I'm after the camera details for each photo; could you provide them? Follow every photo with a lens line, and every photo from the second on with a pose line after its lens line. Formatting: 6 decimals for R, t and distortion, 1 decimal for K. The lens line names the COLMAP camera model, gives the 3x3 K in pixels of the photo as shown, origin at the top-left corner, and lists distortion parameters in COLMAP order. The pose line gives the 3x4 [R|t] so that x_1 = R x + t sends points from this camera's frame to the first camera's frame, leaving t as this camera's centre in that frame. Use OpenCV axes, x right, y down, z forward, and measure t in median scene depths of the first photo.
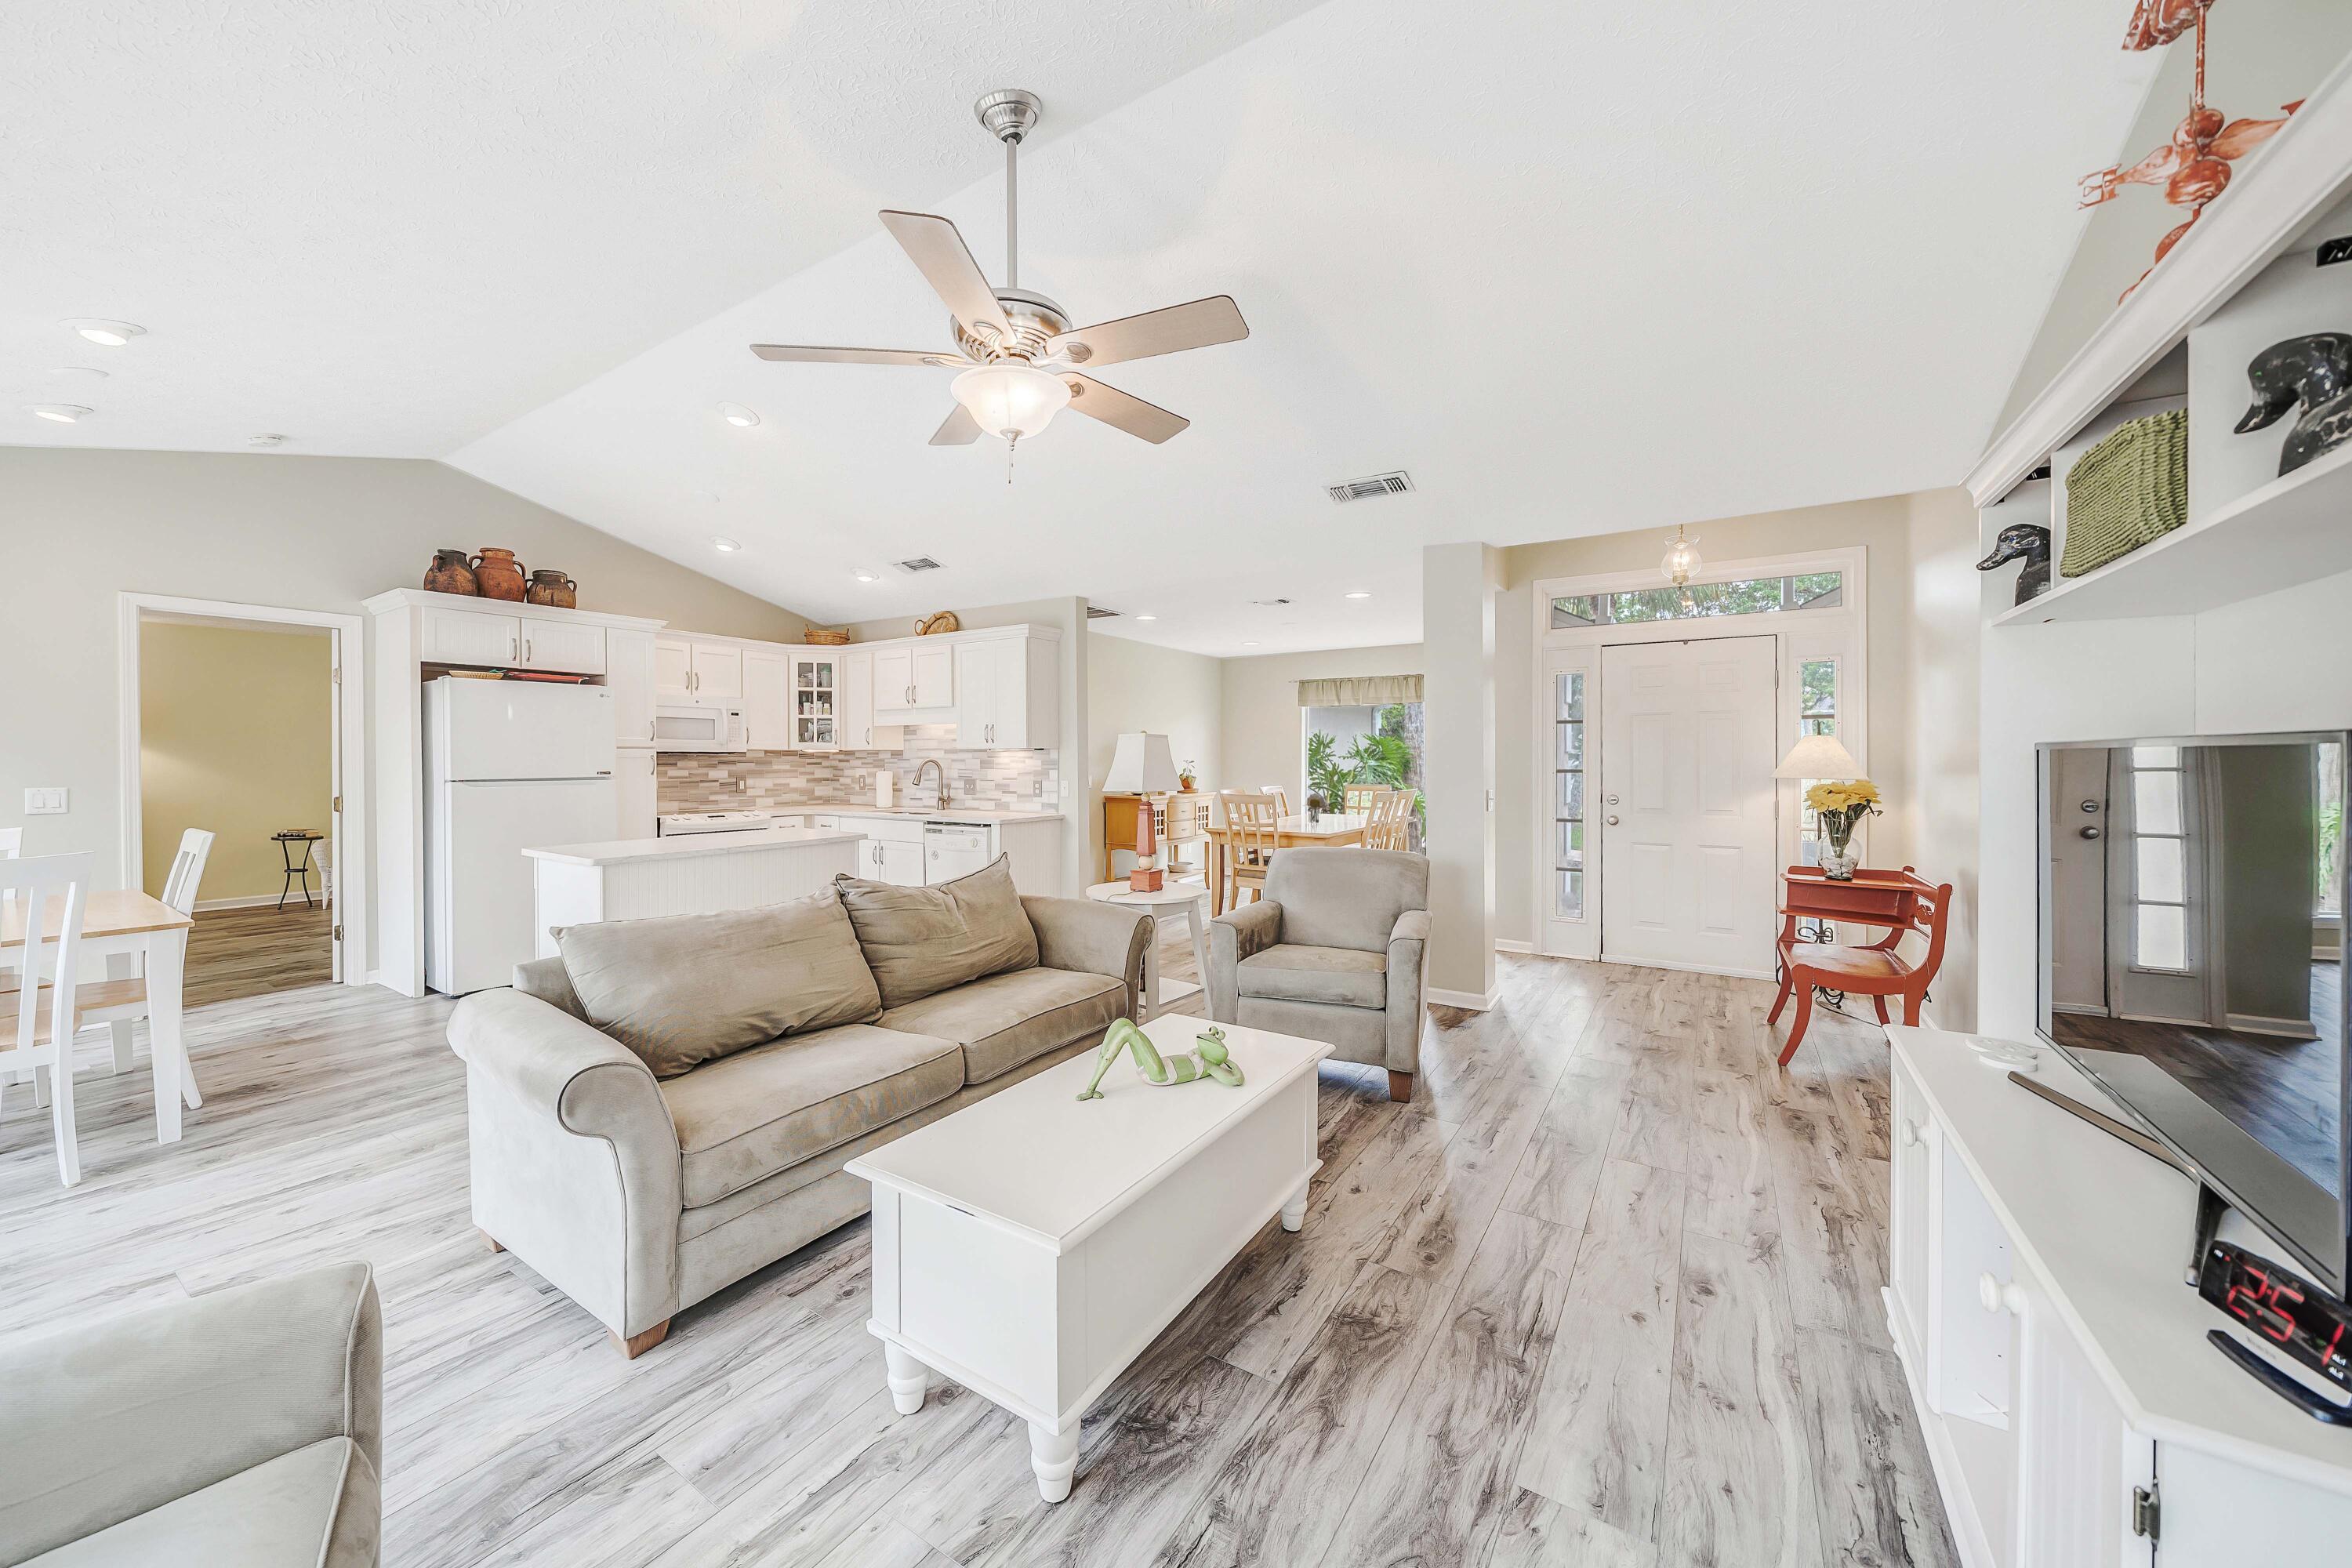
lens RADIAL K [[851.9, 0, 1155.9], [0, 851.9, 765.5], [0, 0, 1]] dist [-0.001531, -0.000141]
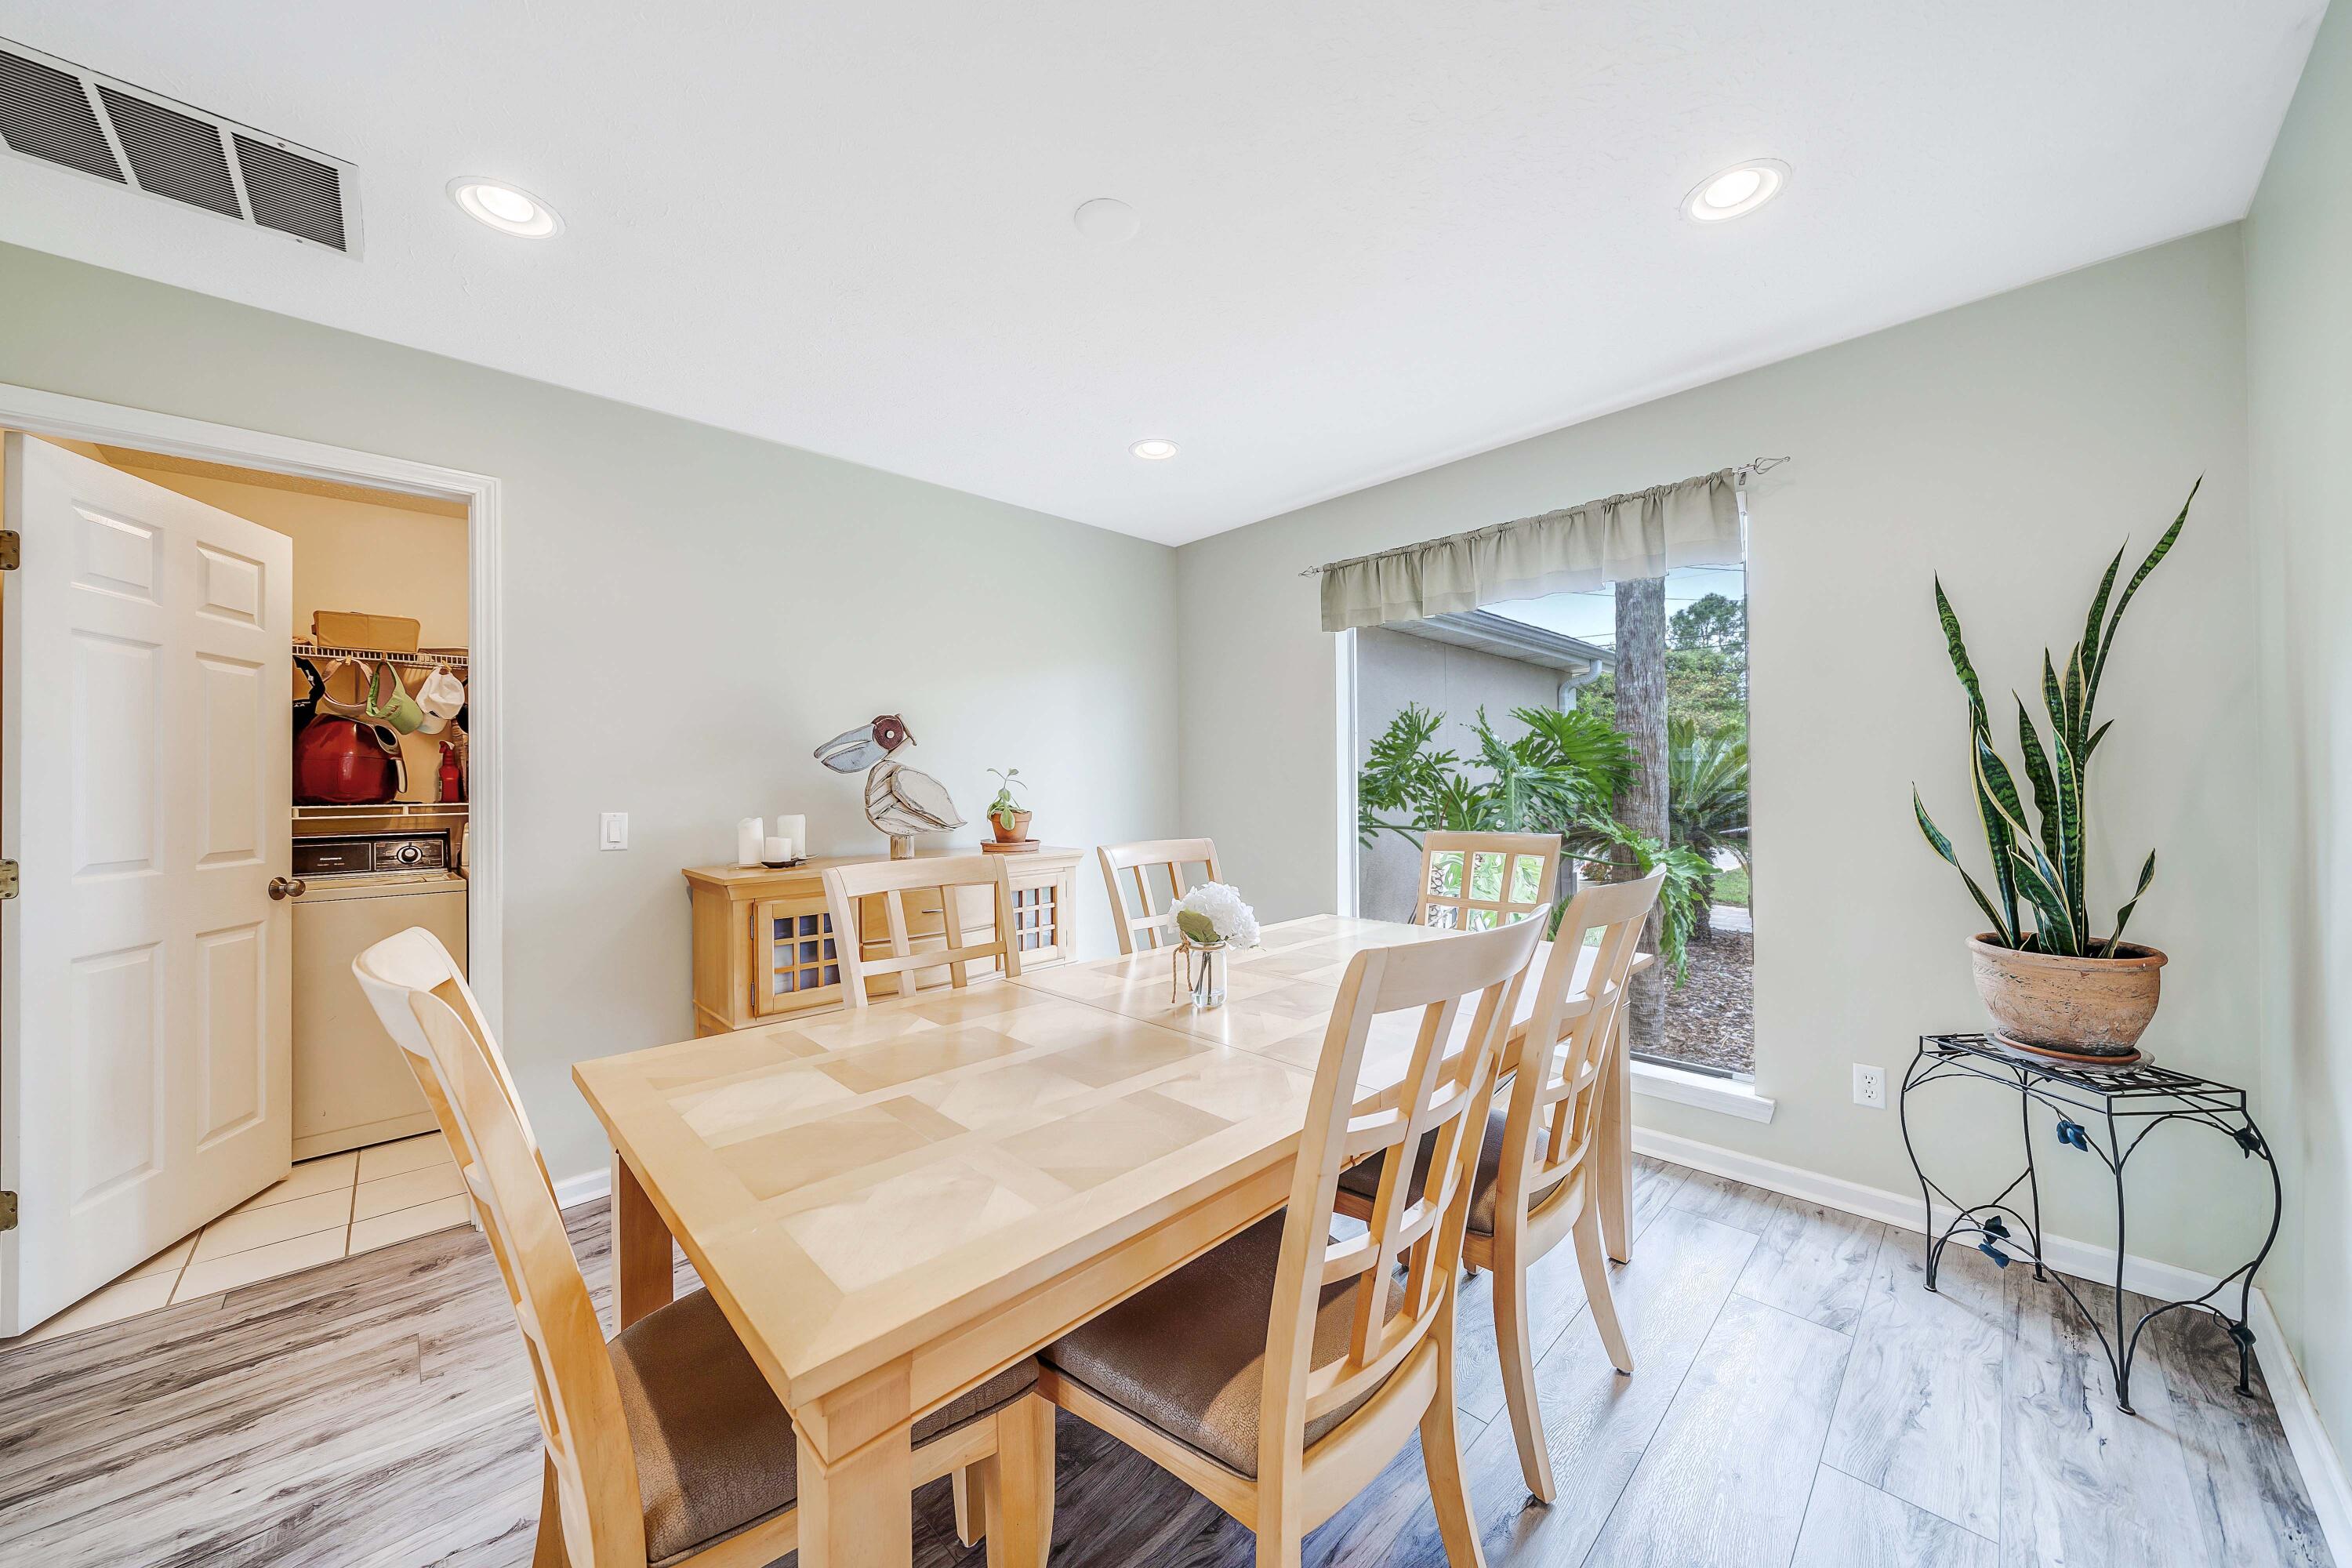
lens RADIAL K [[822.5, 0, 1173.8], [0, 822.5, 783.4], [0, 0, 1]] dist [-0.004610, 0.000466]
pose [[0.975709, -0.013517, -0.218655, 0.250190], [0.011159, 0.999866, -0.012018, 0.007156], [0.218788, 0.009286, 0.975728, 0.835116]]
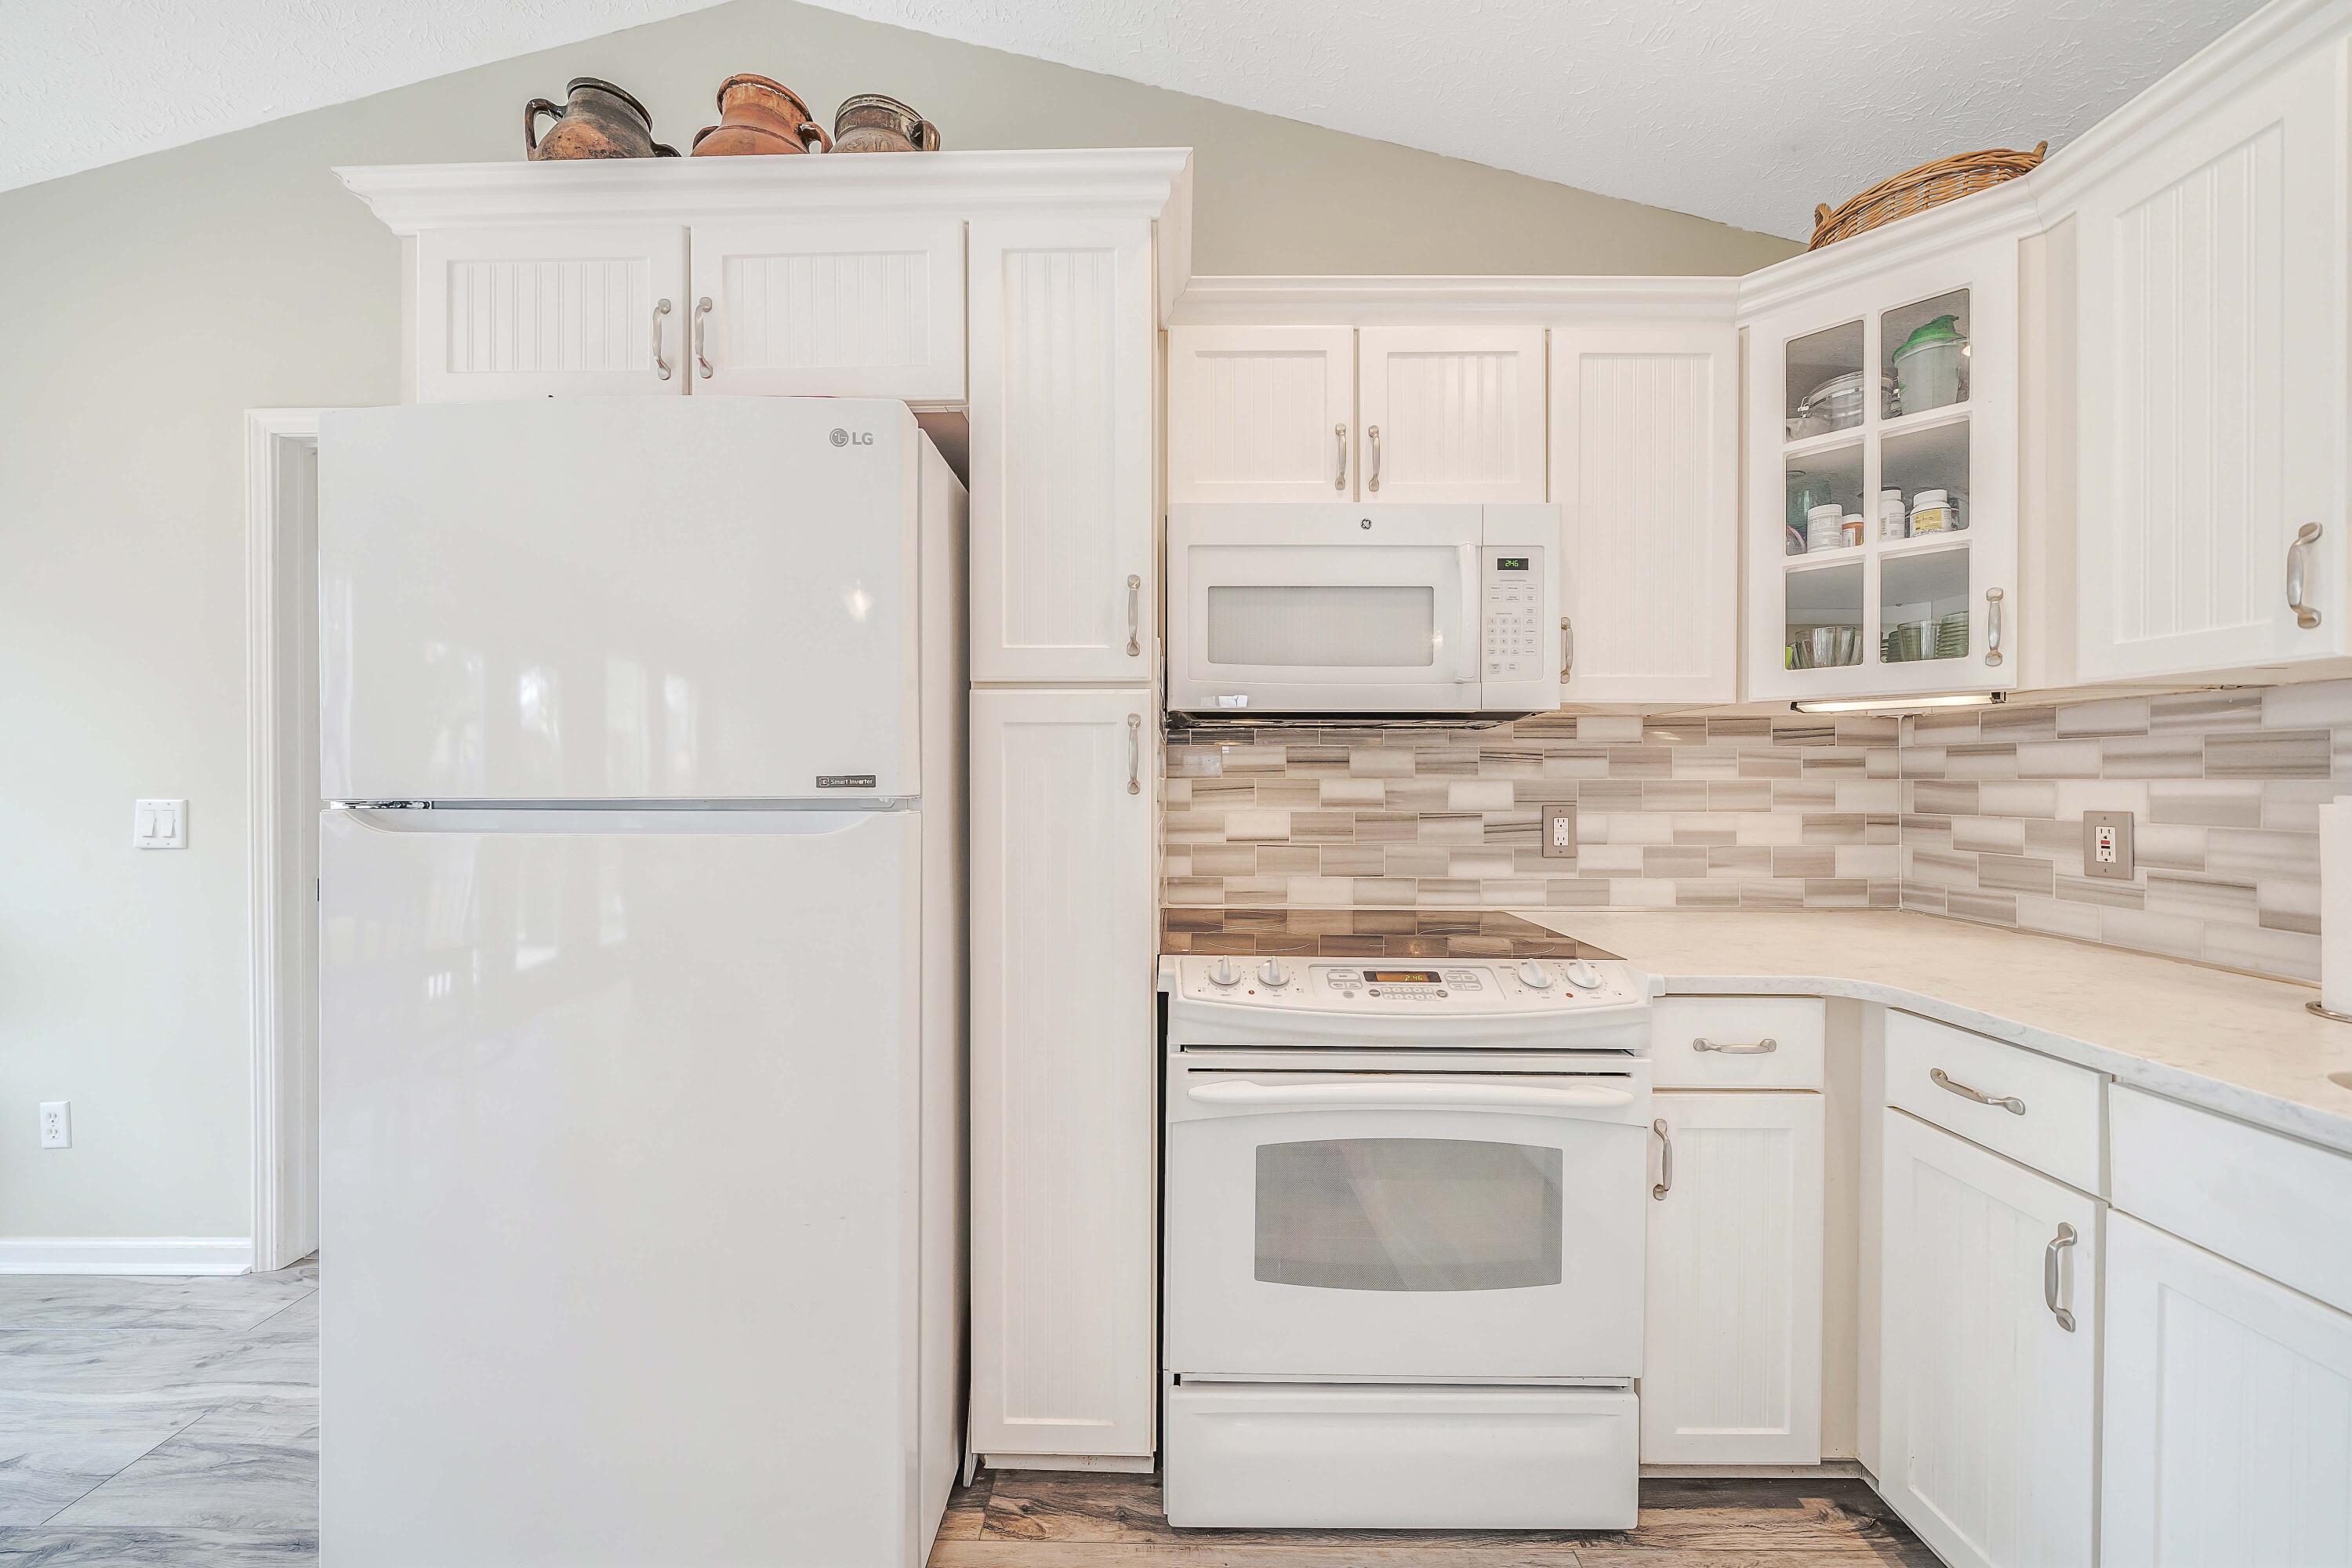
lens RADIAL K [[822.5, 0, 1155.2], [0, 822.5, 778.7], [0, 0, 1]] dist [-0.004610, 0.000466]
pose [[0.543955, 0.004710, -0.839101, -0.328342], [-0.008745, 0.999962, -0.000056, 0.005606], [0.839069, 0.007368, 0.543976, 0.738702]]
